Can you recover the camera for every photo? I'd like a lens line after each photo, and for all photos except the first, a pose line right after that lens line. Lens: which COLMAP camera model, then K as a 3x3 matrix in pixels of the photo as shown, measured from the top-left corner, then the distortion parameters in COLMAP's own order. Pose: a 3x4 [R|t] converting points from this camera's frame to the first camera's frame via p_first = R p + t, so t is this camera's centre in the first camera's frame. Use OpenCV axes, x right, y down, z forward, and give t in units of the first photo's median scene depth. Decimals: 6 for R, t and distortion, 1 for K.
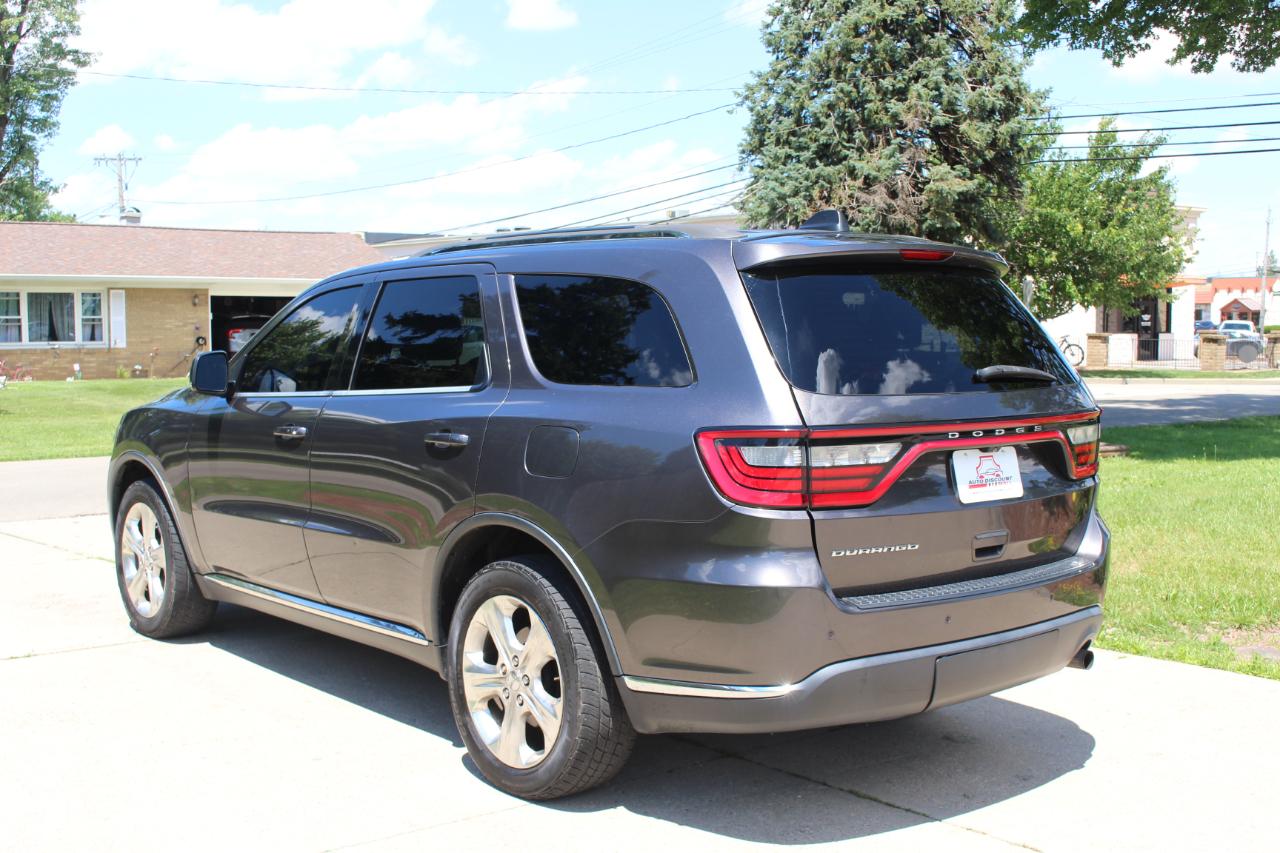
lens RADIAL K [[1533.7, 0, 647.8], [0, 1533.7, 390.8], [0, 0, 1]] dist [-0.141429, 0.259144]
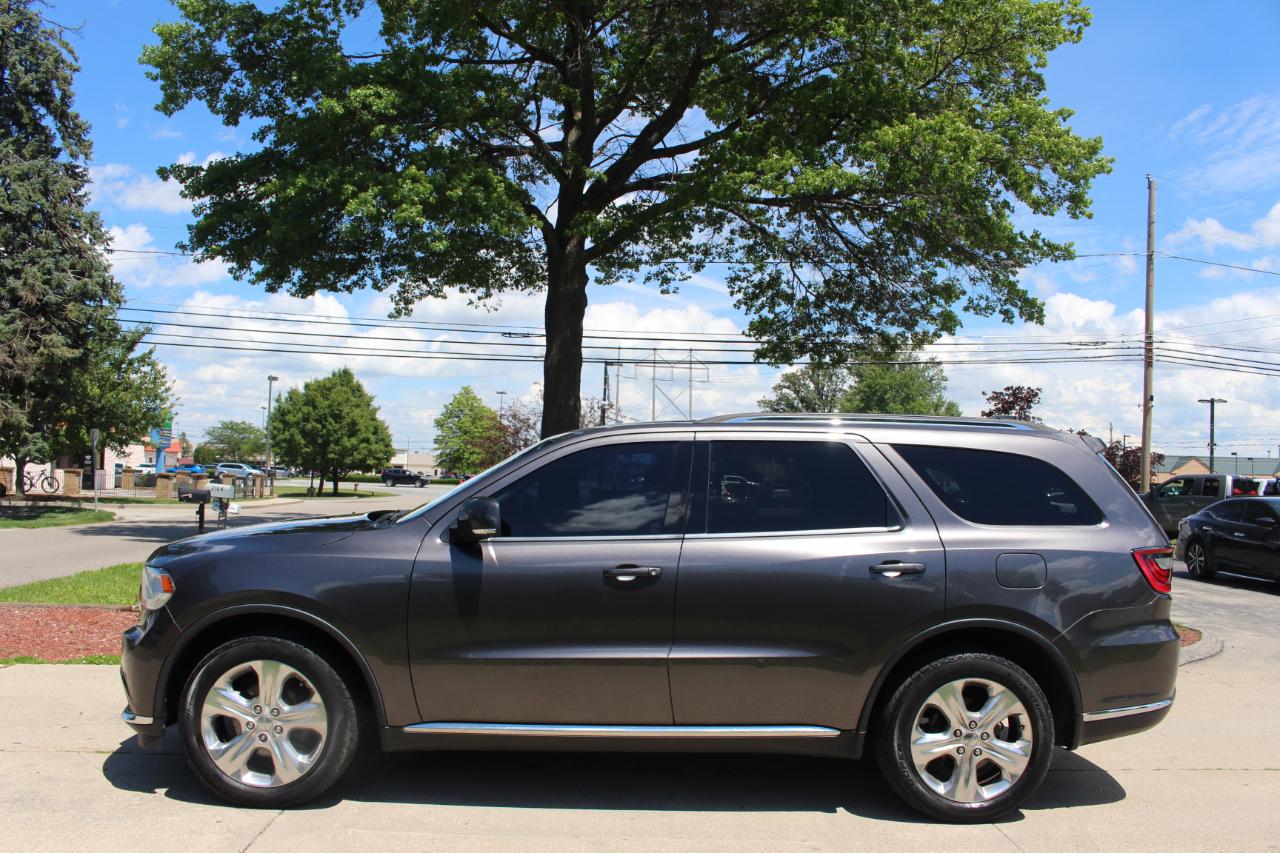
lens RADIAL K [[1058.7, 0, 640.0], [0, 1058.7, 426.5], [0, 0, 1]] dist [-0.105209, -0.000946]
pose [[0.622242, 0.058848, 0.780610, -0.156810], [0.004660, 0.996874, -0.078866, -0.003166], [-0.782811, 0.052711, 0.620023, 0.096559]]
